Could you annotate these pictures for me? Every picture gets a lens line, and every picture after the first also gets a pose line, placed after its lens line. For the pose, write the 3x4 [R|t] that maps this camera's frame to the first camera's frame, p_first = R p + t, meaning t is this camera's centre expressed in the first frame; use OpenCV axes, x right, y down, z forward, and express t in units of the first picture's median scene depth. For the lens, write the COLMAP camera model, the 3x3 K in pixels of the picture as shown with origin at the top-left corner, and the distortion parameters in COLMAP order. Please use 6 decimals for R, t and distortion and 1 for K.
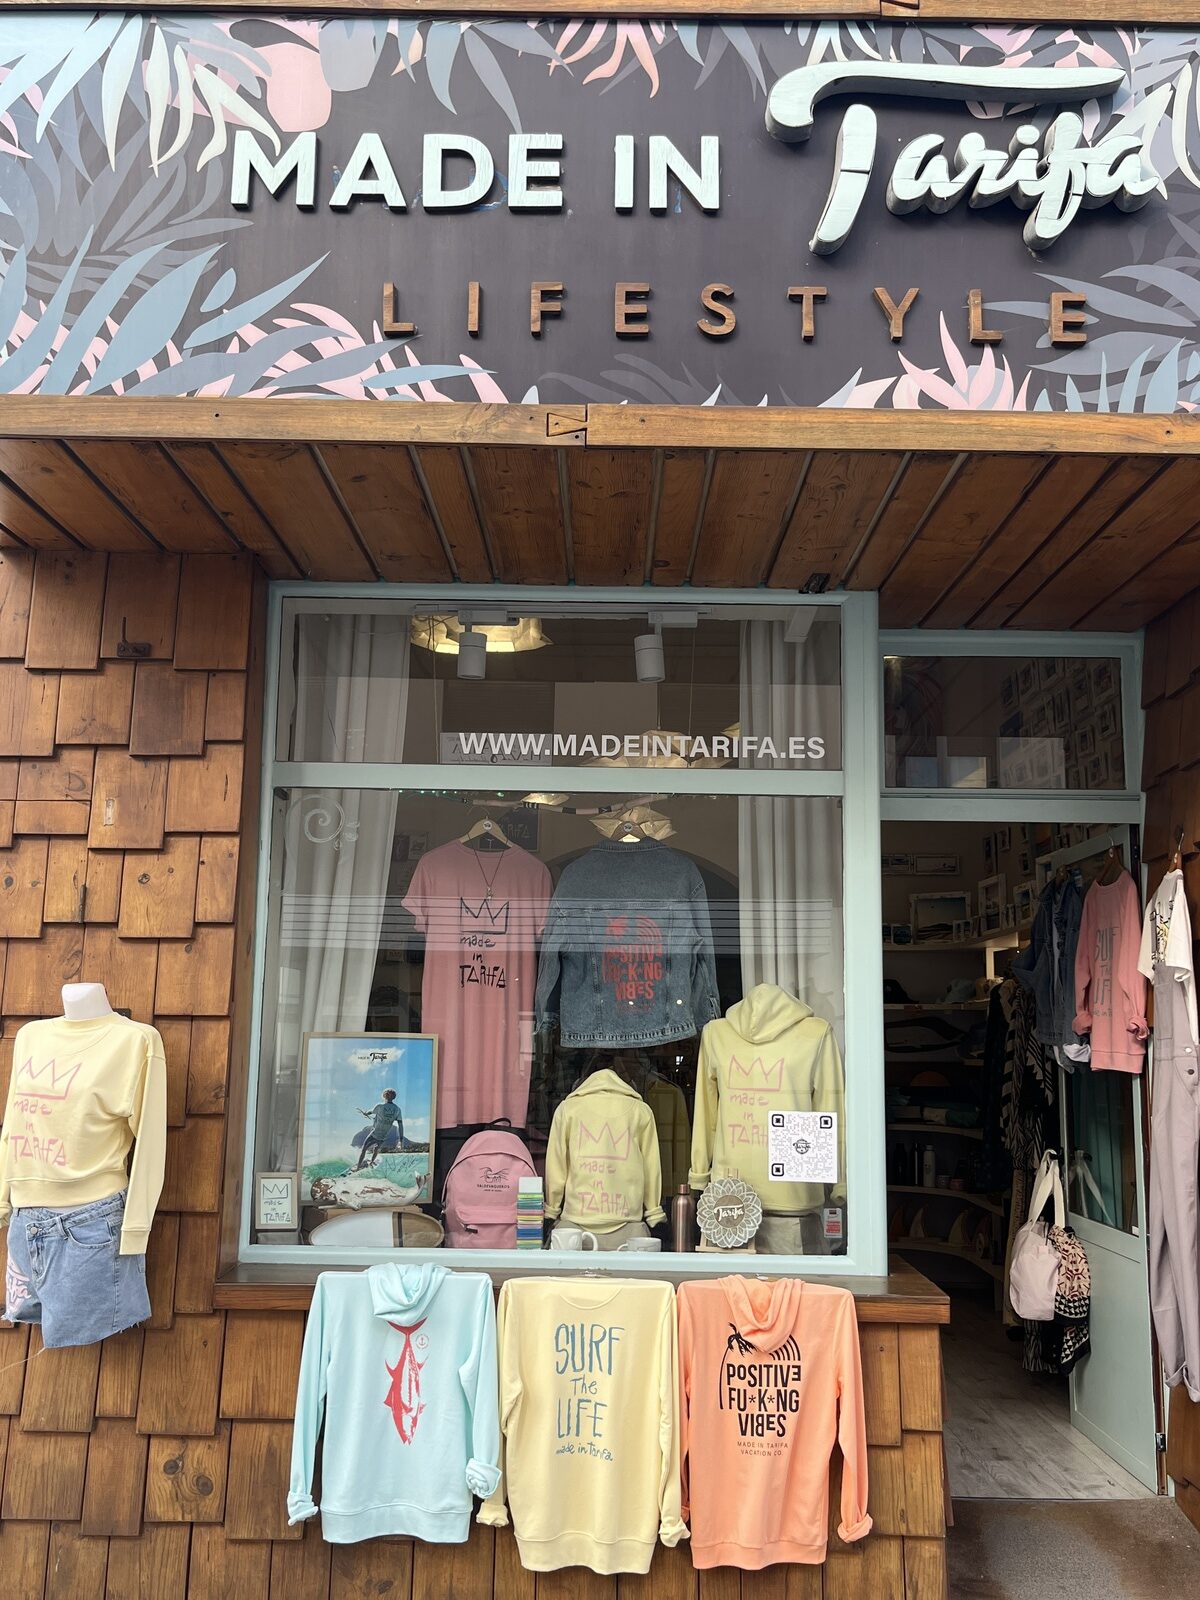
lens RADIAL K [[1466.0, 0, 601.8], [0, 1466.0, 813.8], [0, 0, 1]] dist [0.027394, 0.000000]
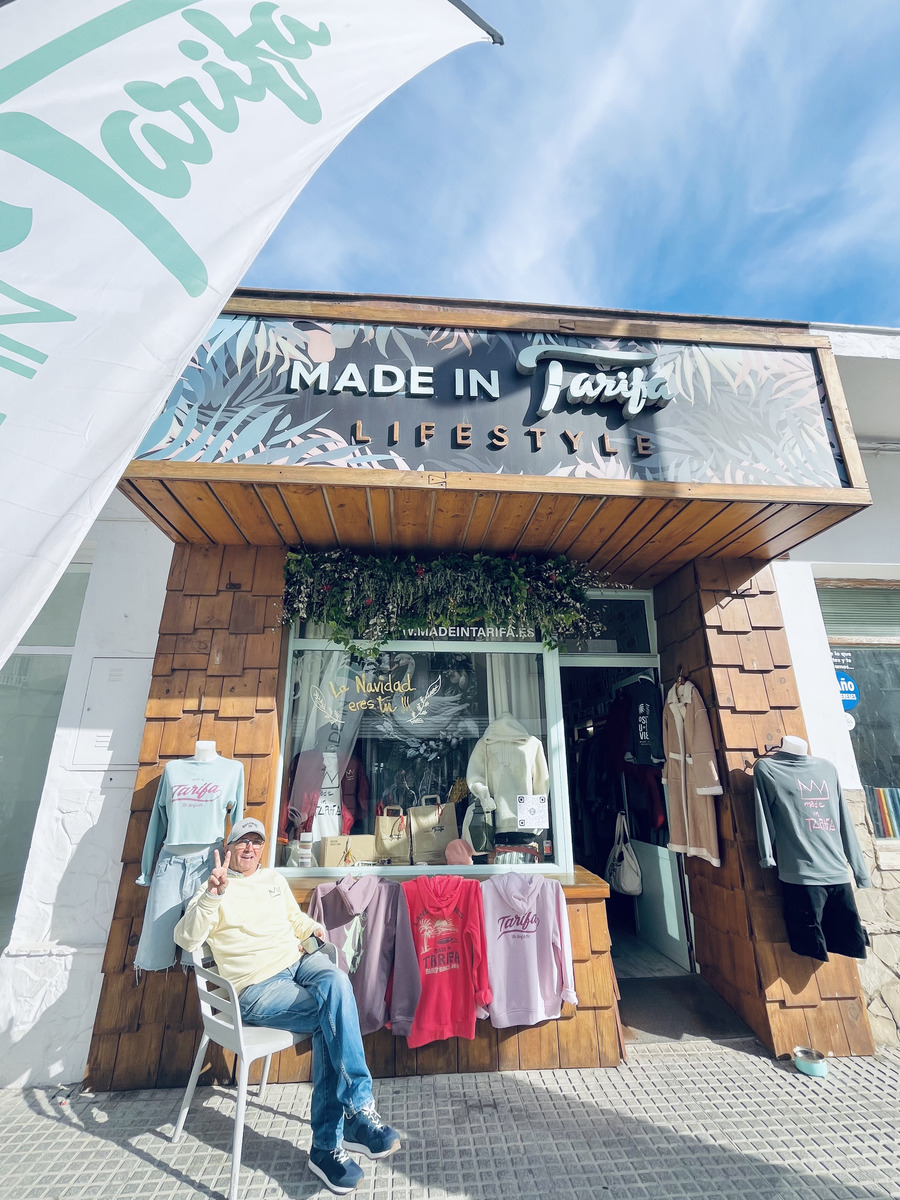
lens RADIAL K [[535.3, 0, 449.8], [0, 535.3, 596.5], [0, 0, 1]] dist [-0.006076, 0.000929]
pose [[0.996205, 0.007092, 0.086748, -0.065433], [0.007566, 0.985847, -0.167478, 0.046333], [-0.086708, 0.167499, 0.982052, 0.187154]]
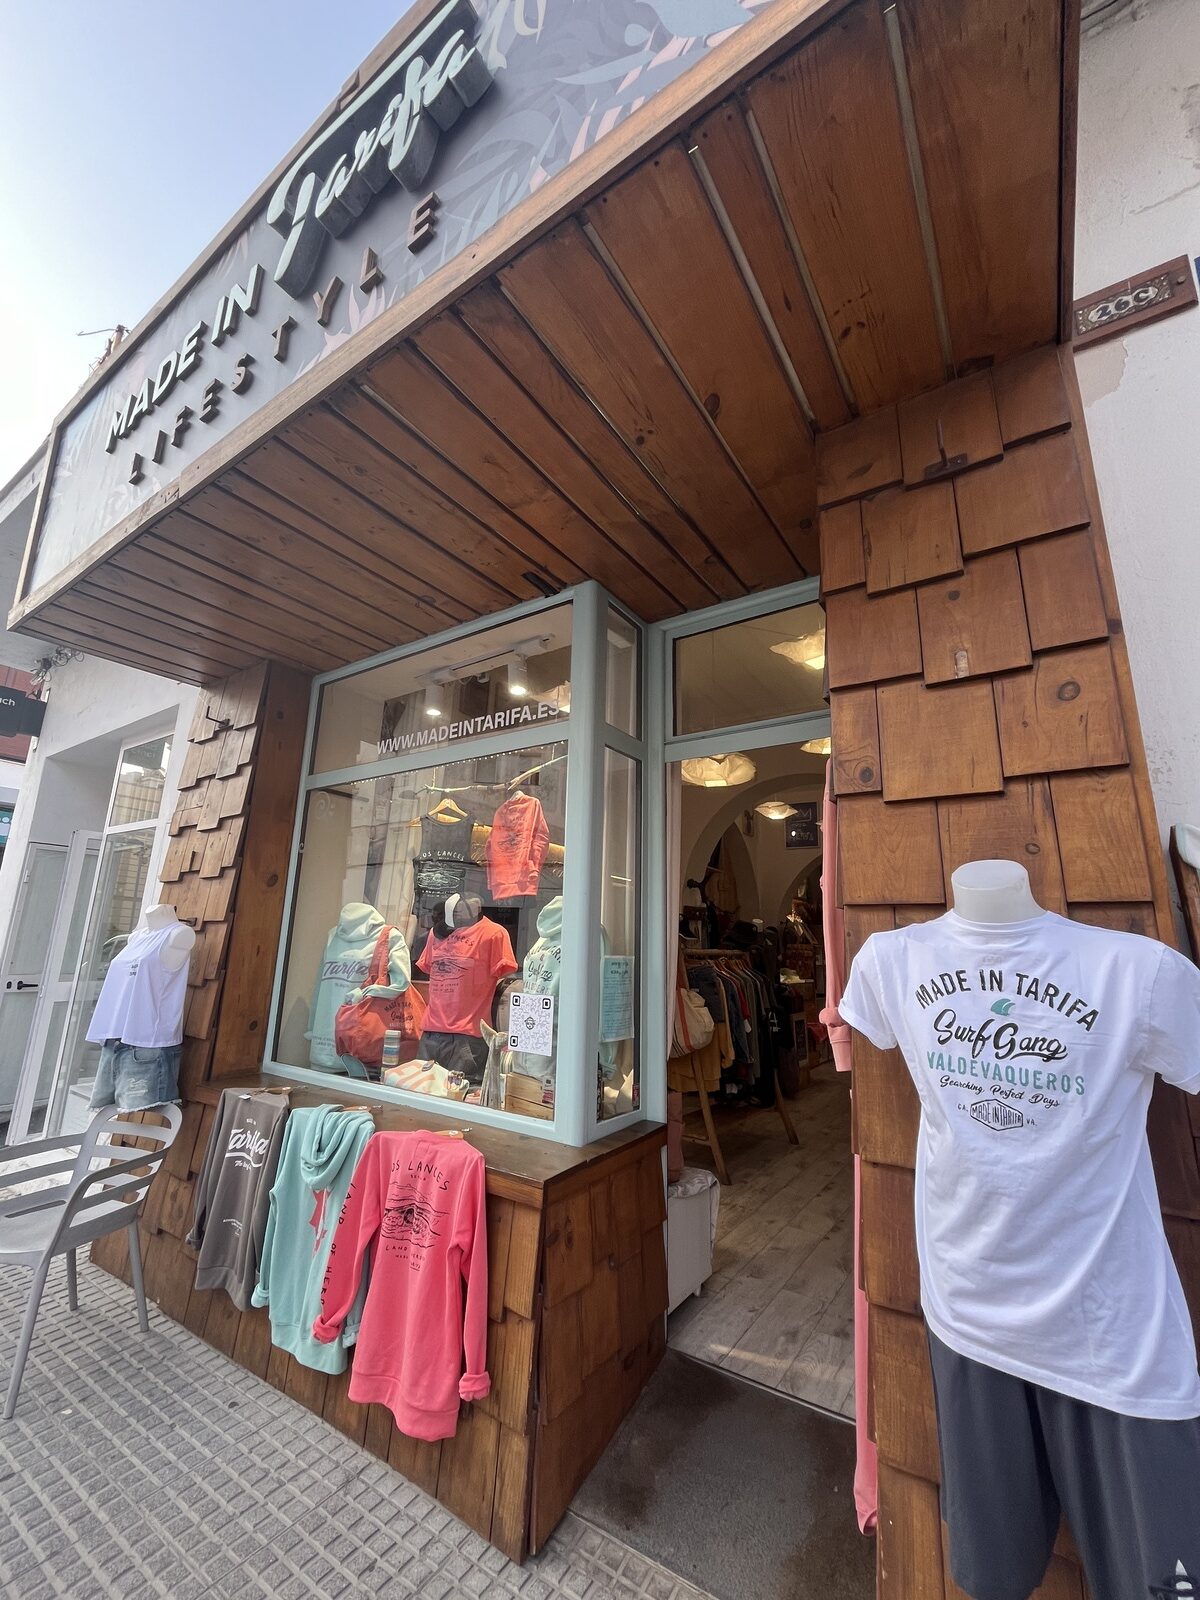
lens RADIAL K [[649.0, 0, 597.6], [0, 649.0, 793.3], [0, 0, 1]] dist [-0.005461, 0.000942]
pose [[0.831729, -0.125238, -0.540871, 0.549873], [0.072157, 0.990346, -0.118353, 0.116256], [0.550472, 0.059410, 0.832737, 0.631219]]
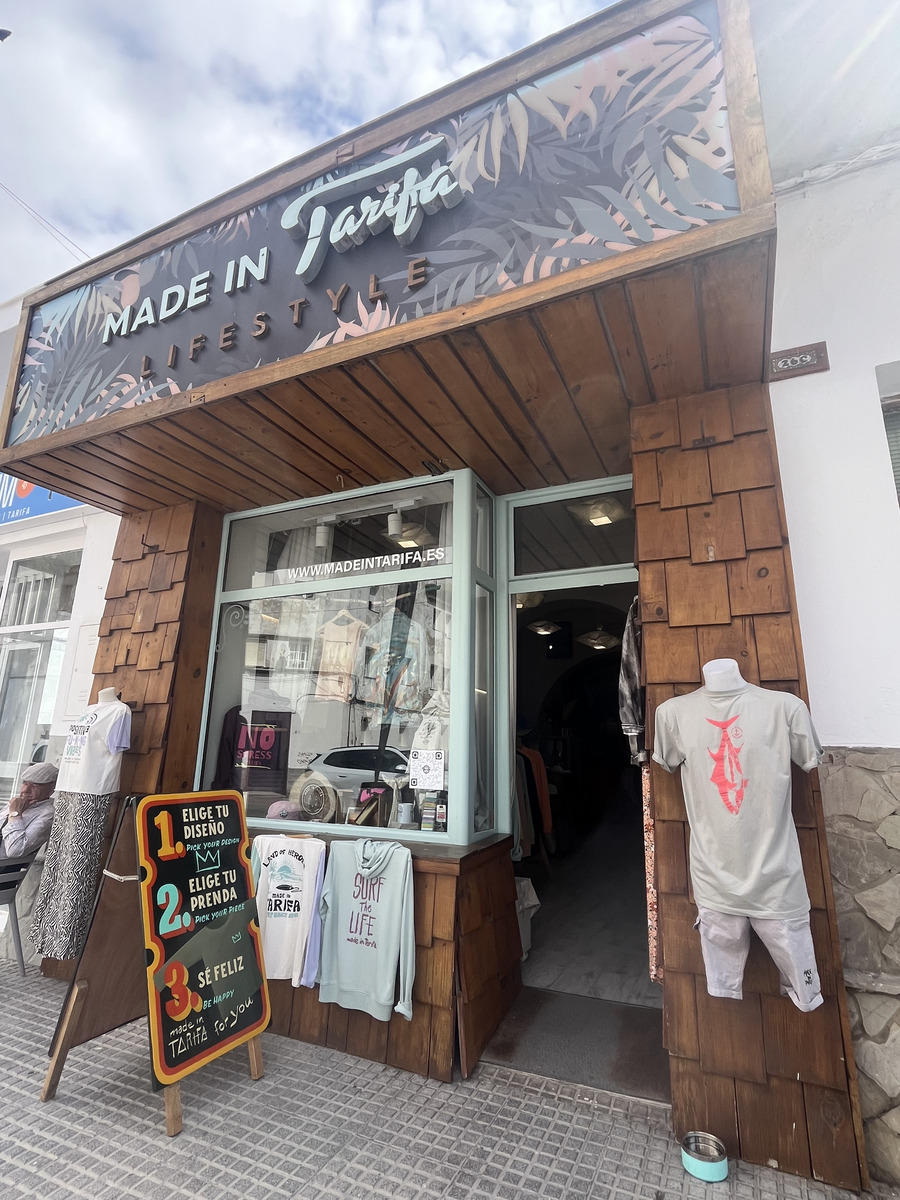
lens RADIAL K [[612.8, 0, 447.8], [0, 612.8, 597.0], [0, 0, 1]] dist [-0.004772, 0.001702]
pose [[0.907212, -0.105206, -0.407306, 0.538269], [0.059070, 0.990489, -0.124270, 0.124057], [0.416506, 0.088680, 0.904798, 0.347101]]
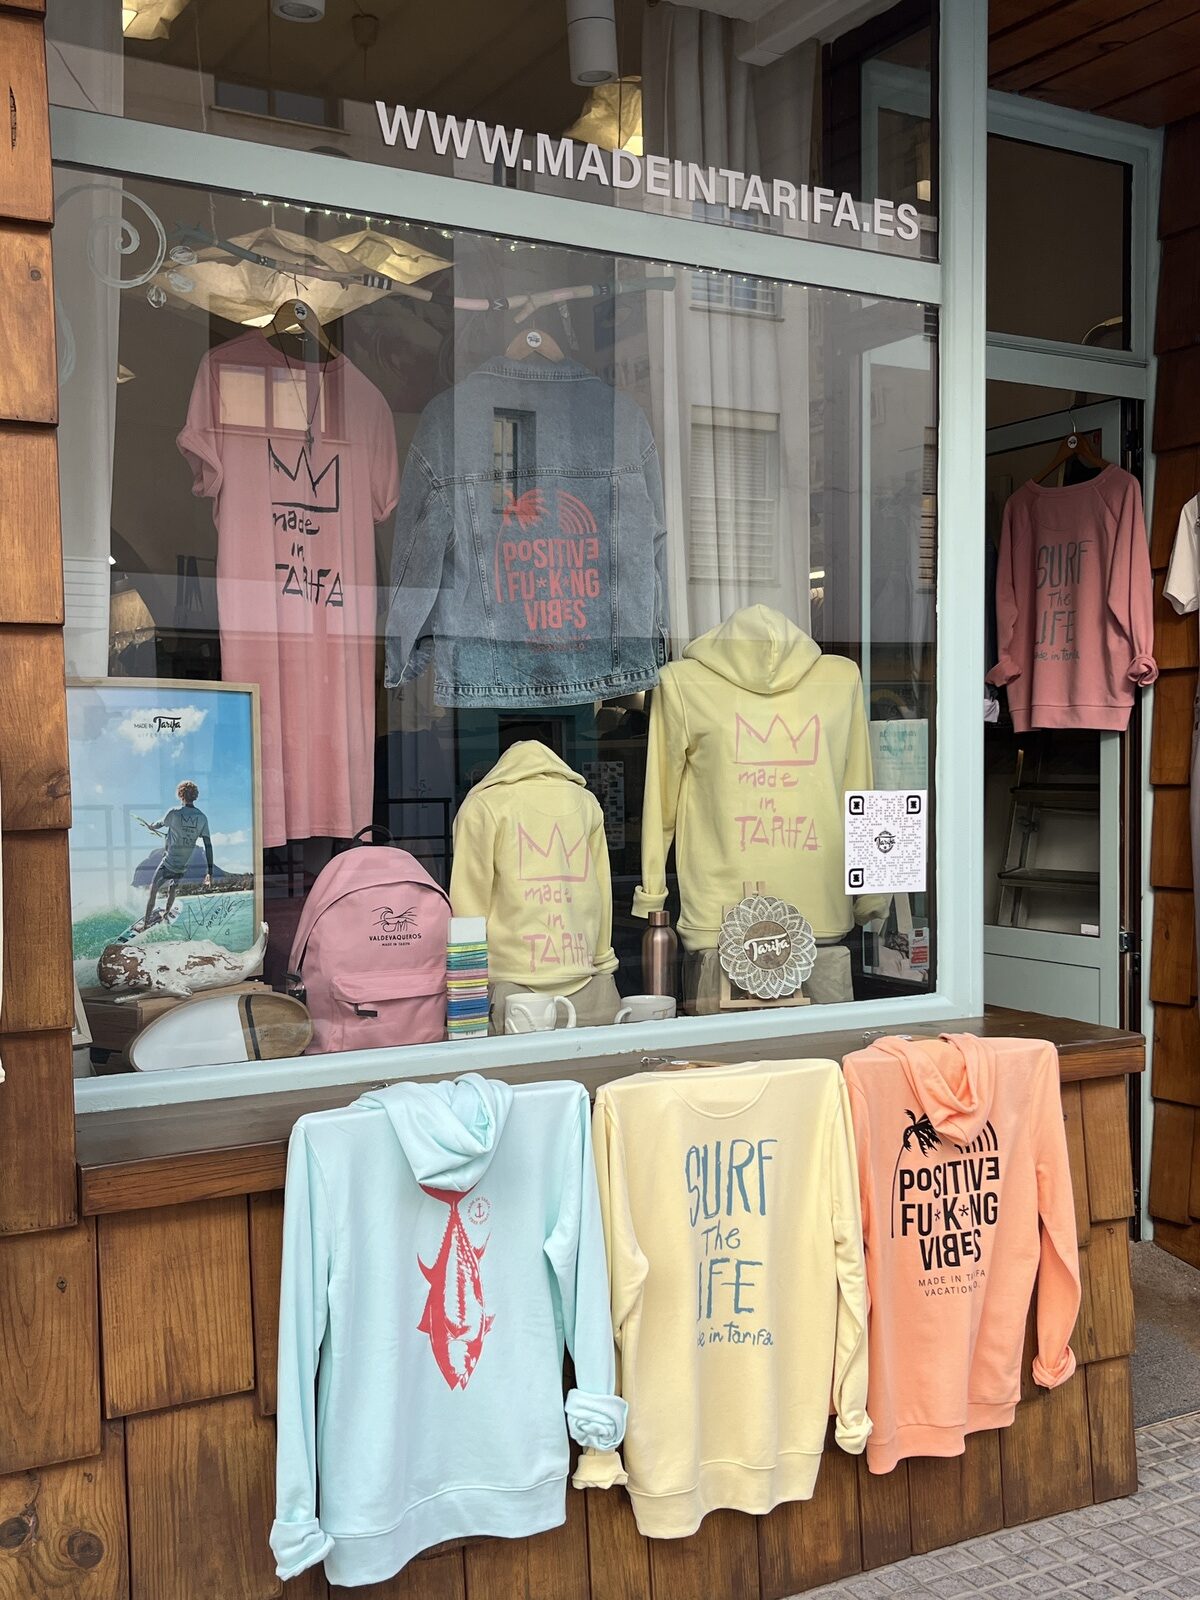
lens RADIAL K [[1707.9, 0, 601.9], [0, 1707.9, 819.6], [0, 0, 1]] dist [0.050828, 0.000000]
pose [[0.862779, -0.042531, 0.503789, -0.401263], [-0.055417, 0.982496, 0.177850, 0.095261], [-0.502535, -0.181364, 0.845320, 0.456037]]
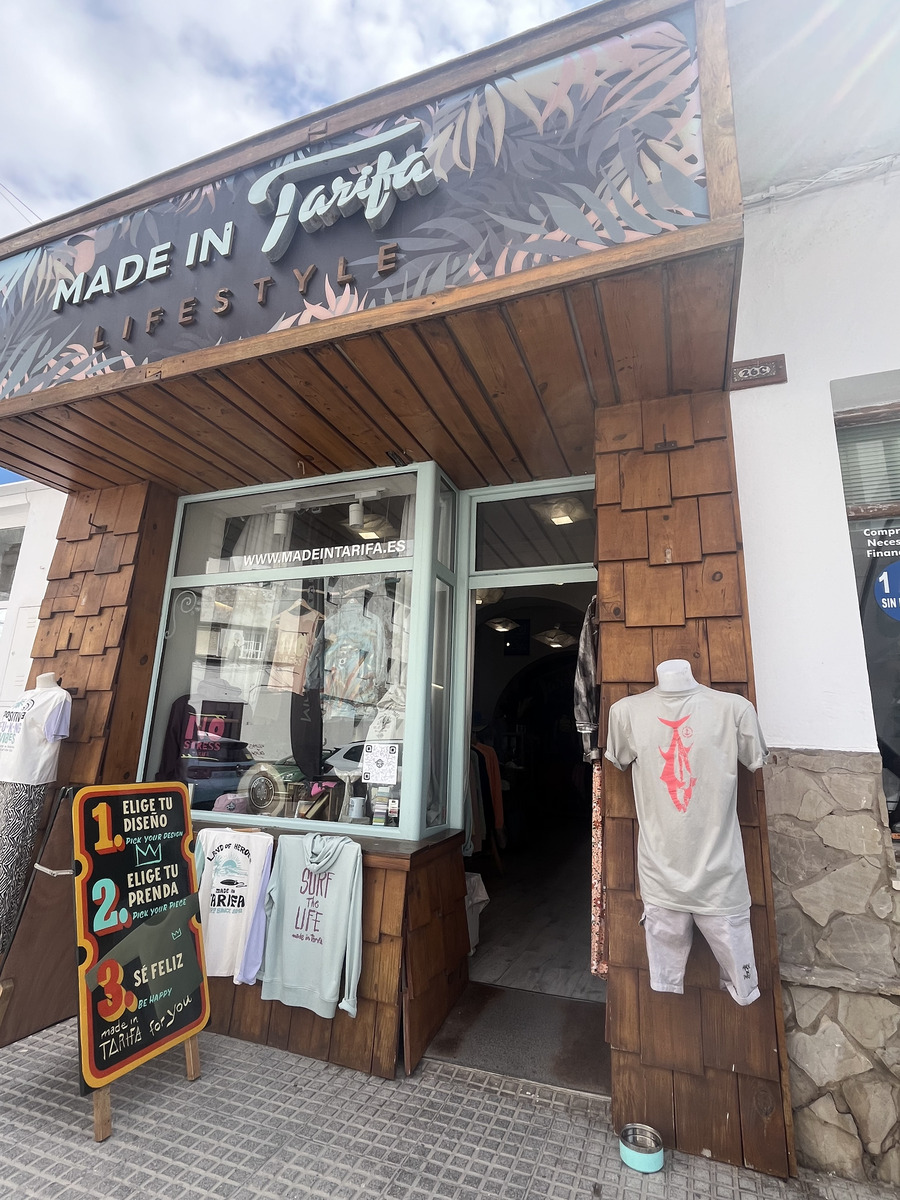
lens RADIAL K [[612.8, 0, 449.1], [0, 612.8, 595.3], [0, 0, 1]] dist [-0.004772, 0.001702]
pose [[0.935985, -0.071257, -0.344752, 0.535081], [0.032889, 0.992717, -0.115892, 0.124946], [0.350499, 0.097135, 0.931512, 0.353342]]
